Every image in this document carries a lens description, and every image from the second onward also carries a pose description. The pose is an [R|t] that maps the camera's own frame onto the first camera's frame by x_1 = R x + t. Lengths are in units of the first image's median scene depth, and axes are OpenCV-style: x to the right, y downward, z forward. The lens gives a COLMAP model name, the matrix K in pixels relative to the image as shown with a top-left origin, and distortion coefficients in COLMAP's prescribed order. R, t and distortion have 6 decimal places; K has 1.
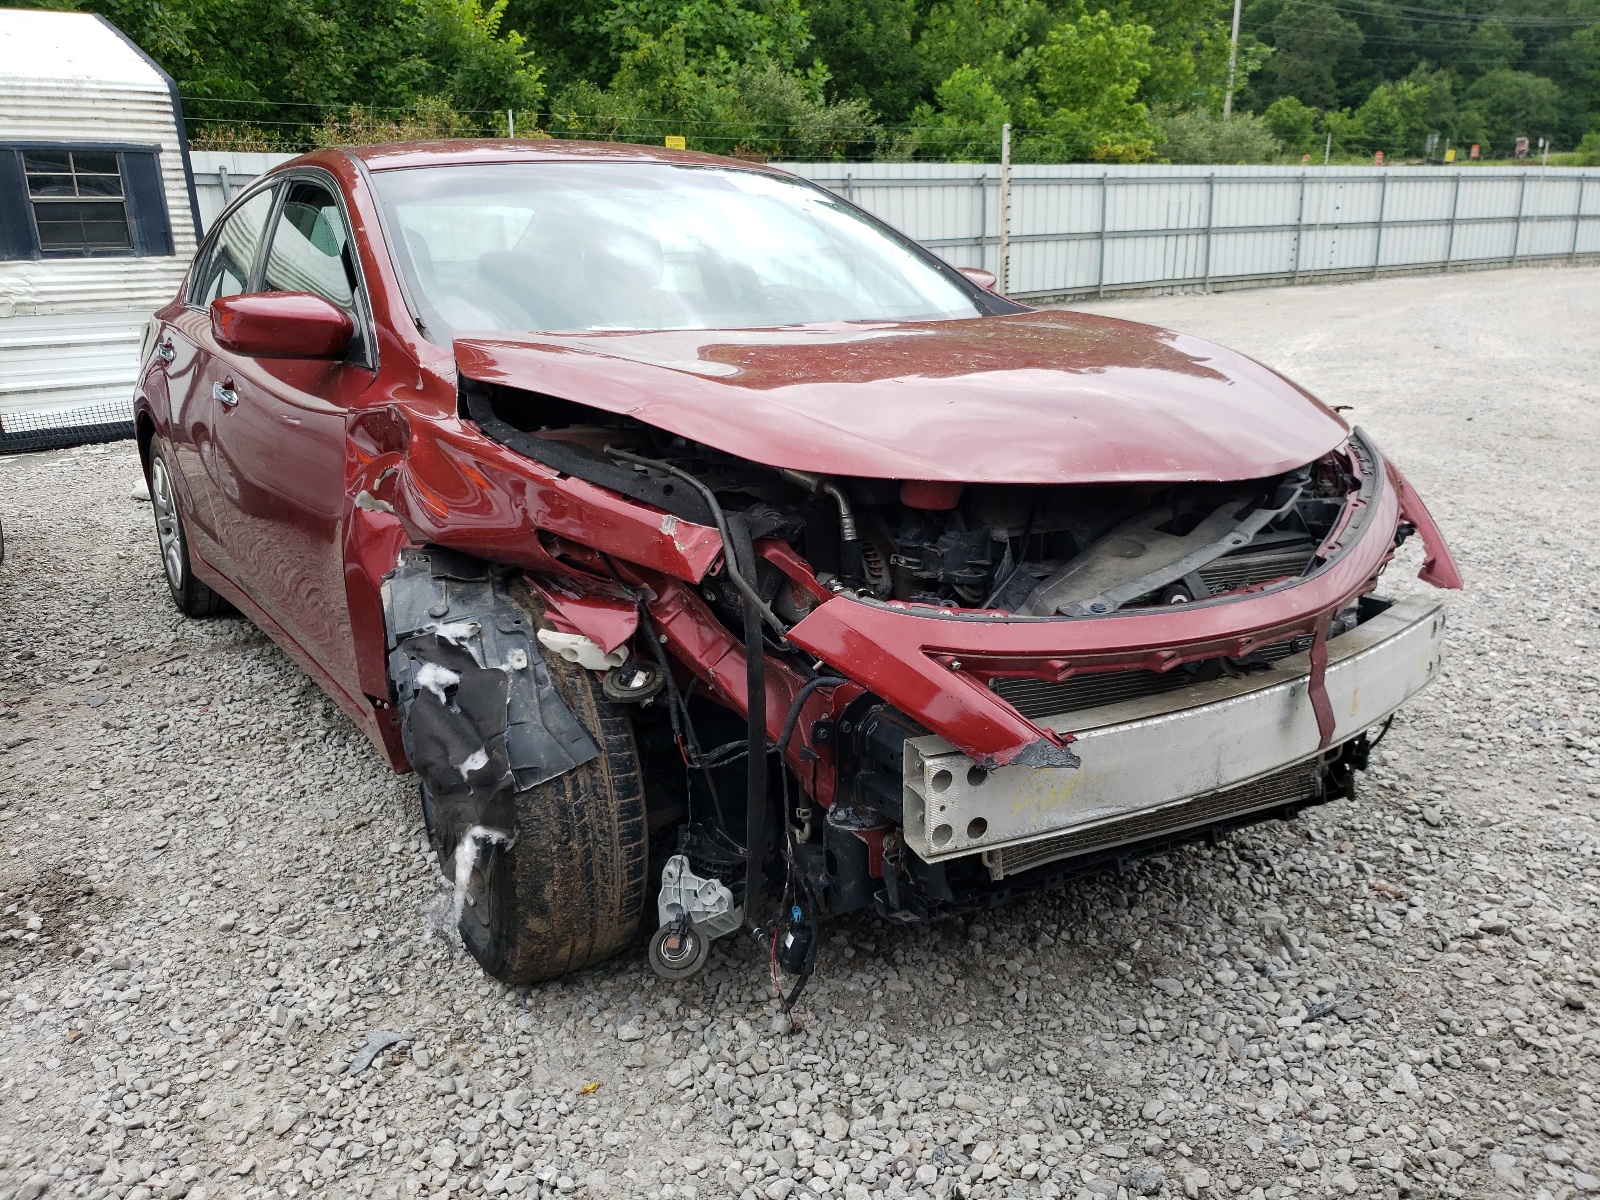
lens RADIAL K [[1290.6, 0, 826.2], [0, 1290.6, 576.4], [0, 0, 1]] dist [-0.055087, 0.099160]
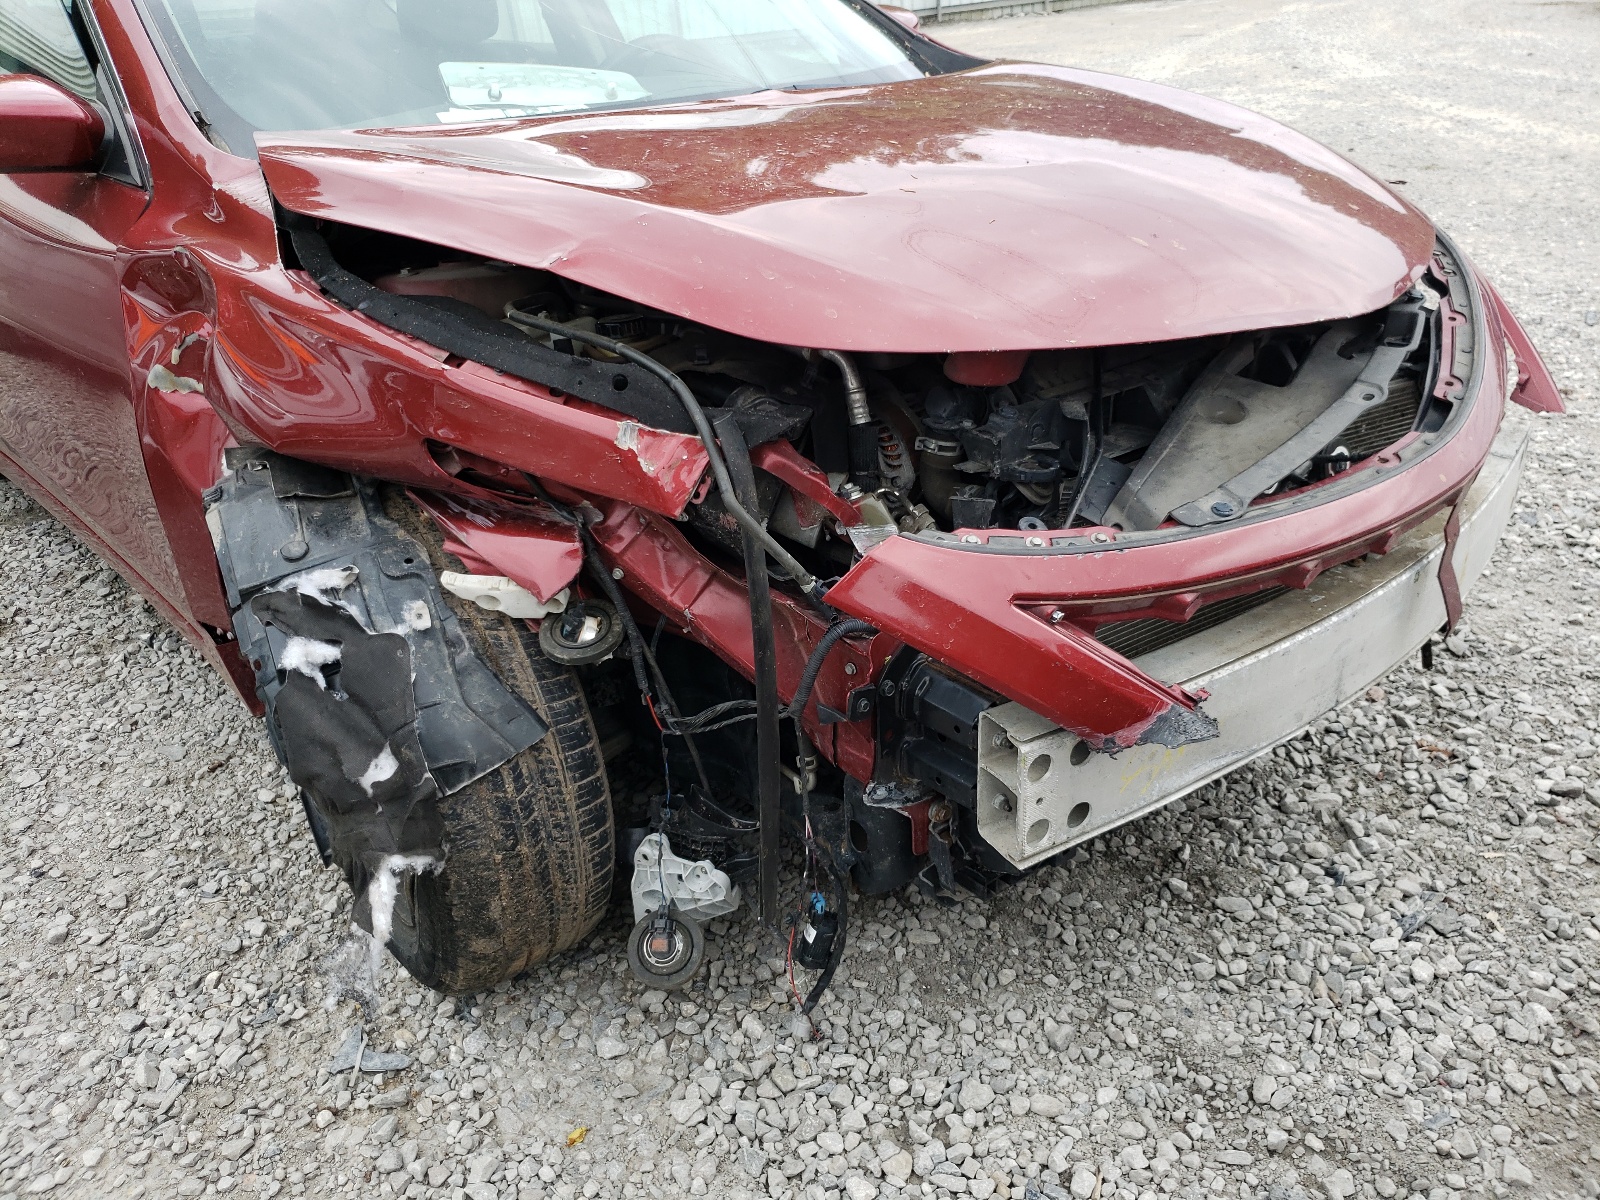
lens RADIAL K [[1290.6, 0, 826.2], [0, 1290.6, 576.4], [0, 0, 1]] dist [-0.055087, 0.099160]
pose [[0.990300, -0.079392, 0.114028, -0.086735], [0.056059, 0.979215, 0.194925, -0.081365], [-0.127133, -0.186642, 0.974167, 0.250362]]
